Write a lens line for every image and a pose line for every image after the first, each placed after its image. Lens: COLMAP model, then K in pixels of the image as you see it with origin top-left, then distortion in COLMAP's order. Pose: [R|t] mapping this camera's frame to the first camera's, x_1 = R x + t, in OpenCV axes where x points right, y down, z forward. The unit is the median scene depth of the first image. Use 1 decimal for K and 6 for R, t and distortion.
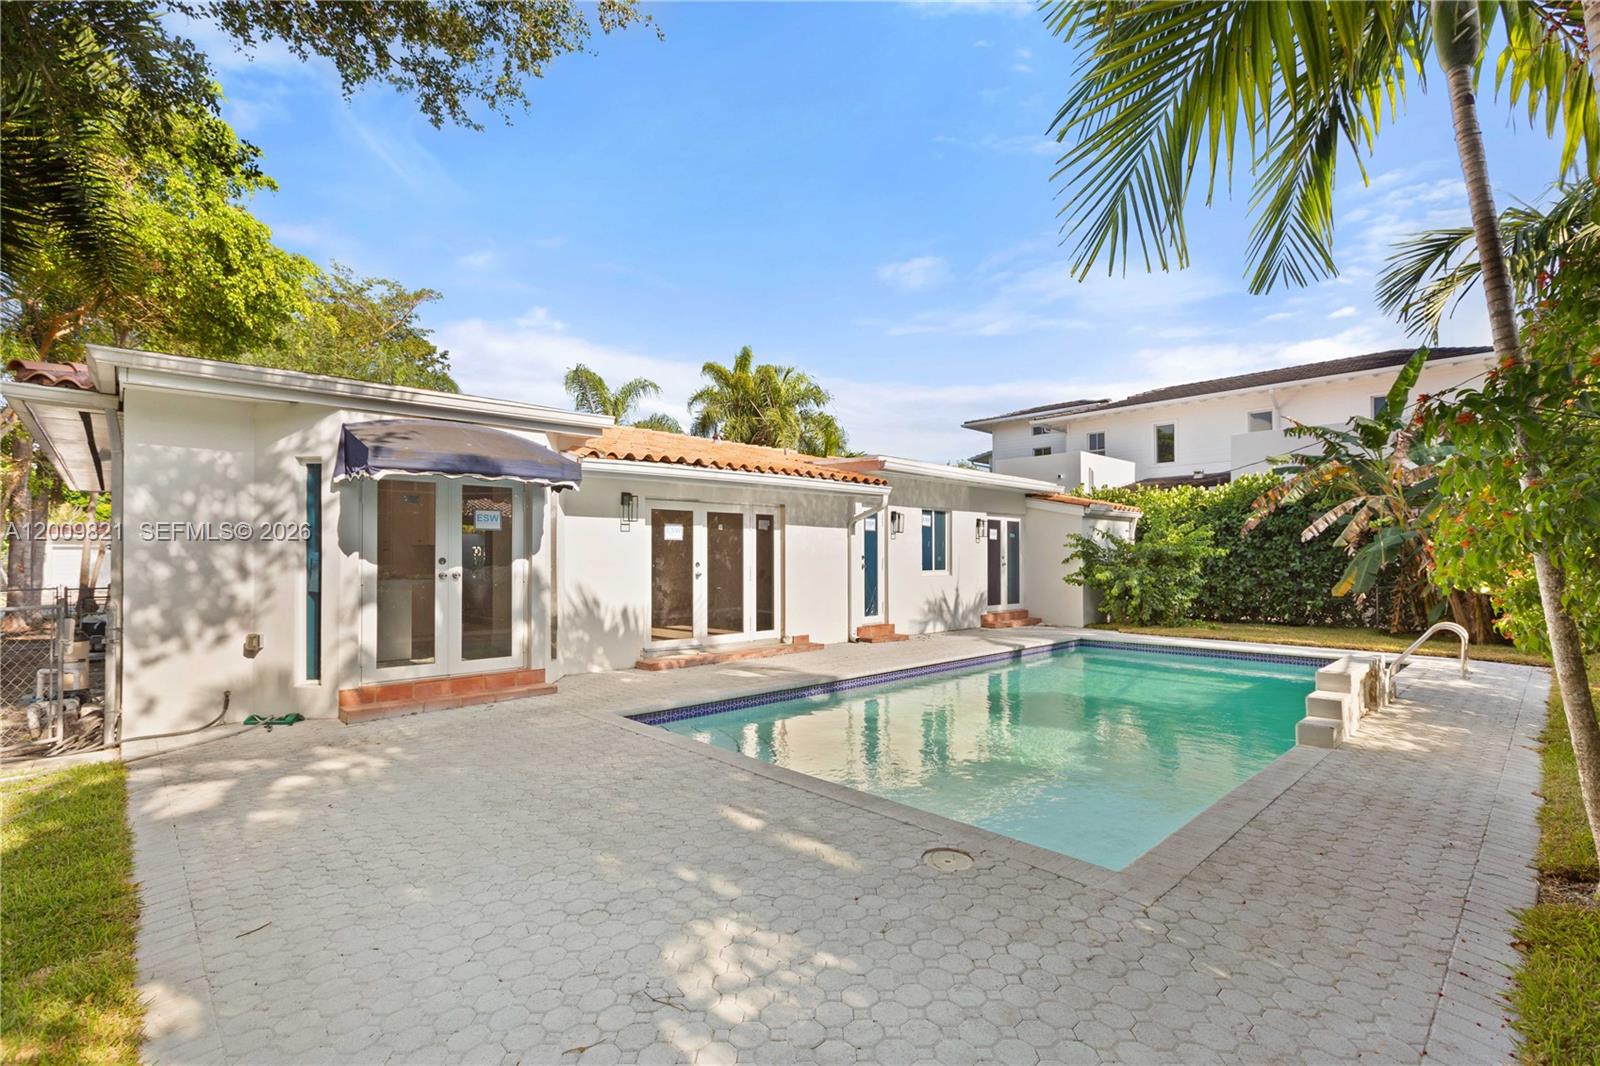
lens RADIAL K [[716.6, 0, 800.6], [0, 716.6, 545.6], [0, 0, 1]] dist [0.006779, -0.002004]
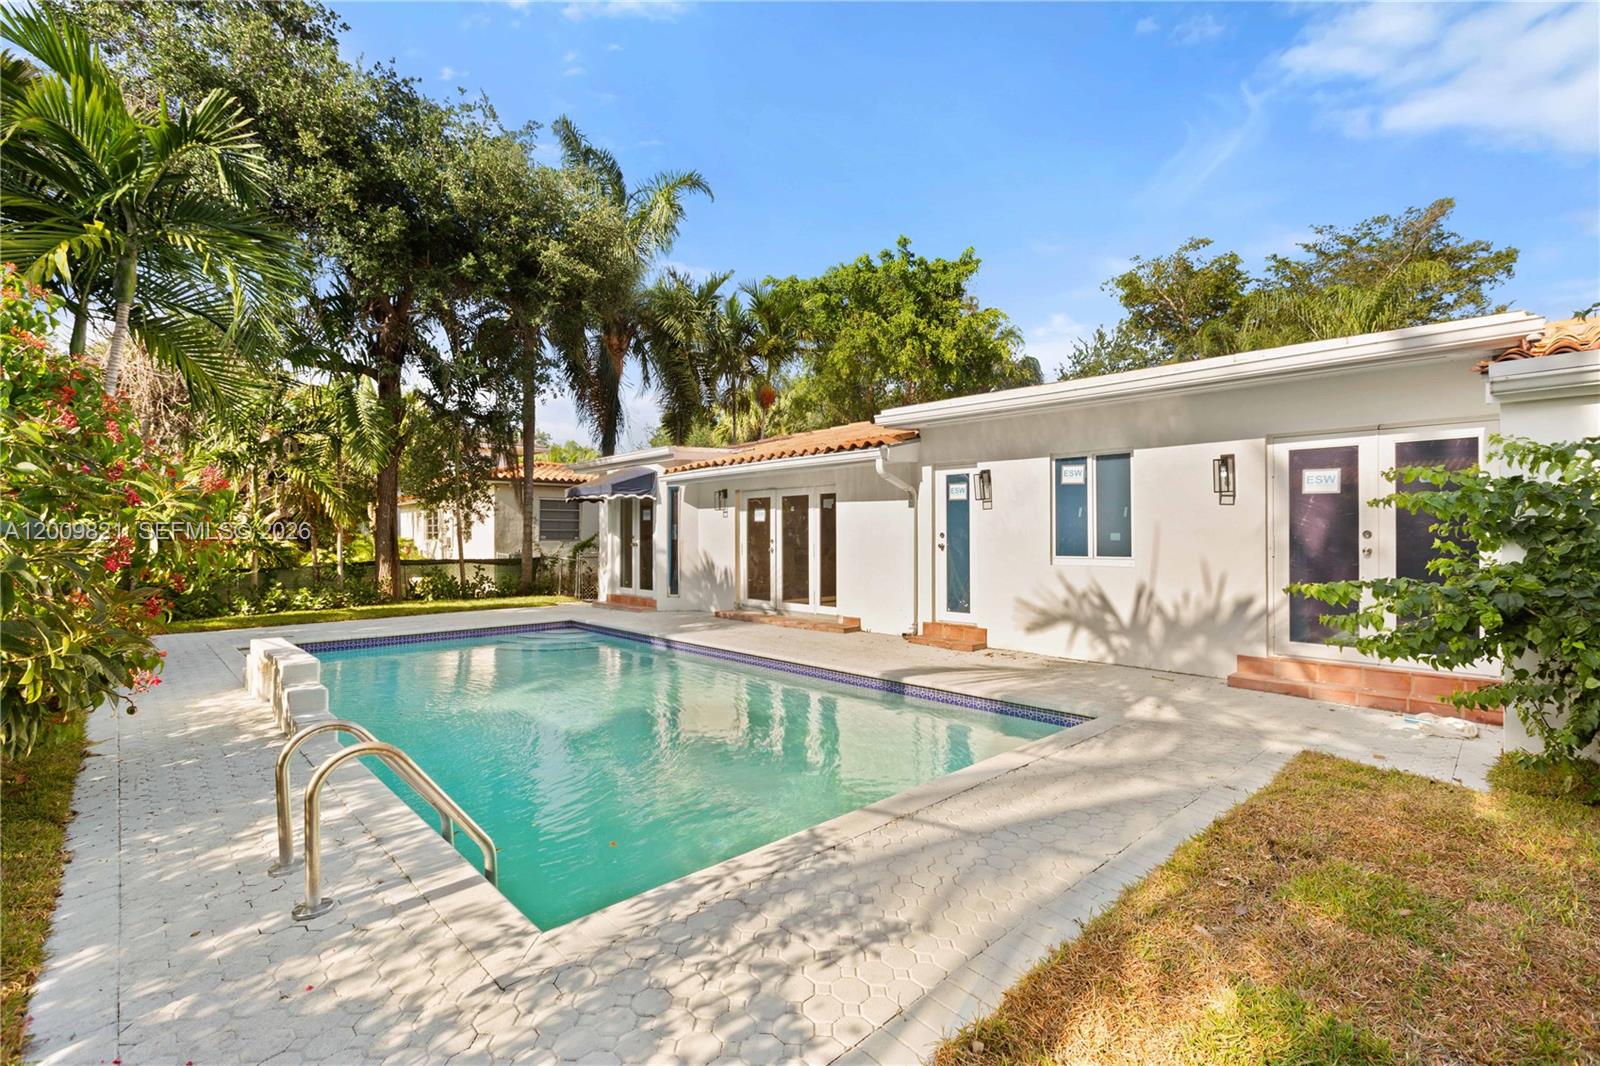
lens RADIAL K [[716.6, 0, 800.5], [0, 716.6, 531.9], [0, 0, 1]] dist [0.006779, -0.002004]
pose [[-0.005240, -0.009981, -0.999936, 0.974964], [0.011262, 0.999886, -0.010039, 0.021706], [0.999923, -0.011314, -0.005127, 0.957329]]
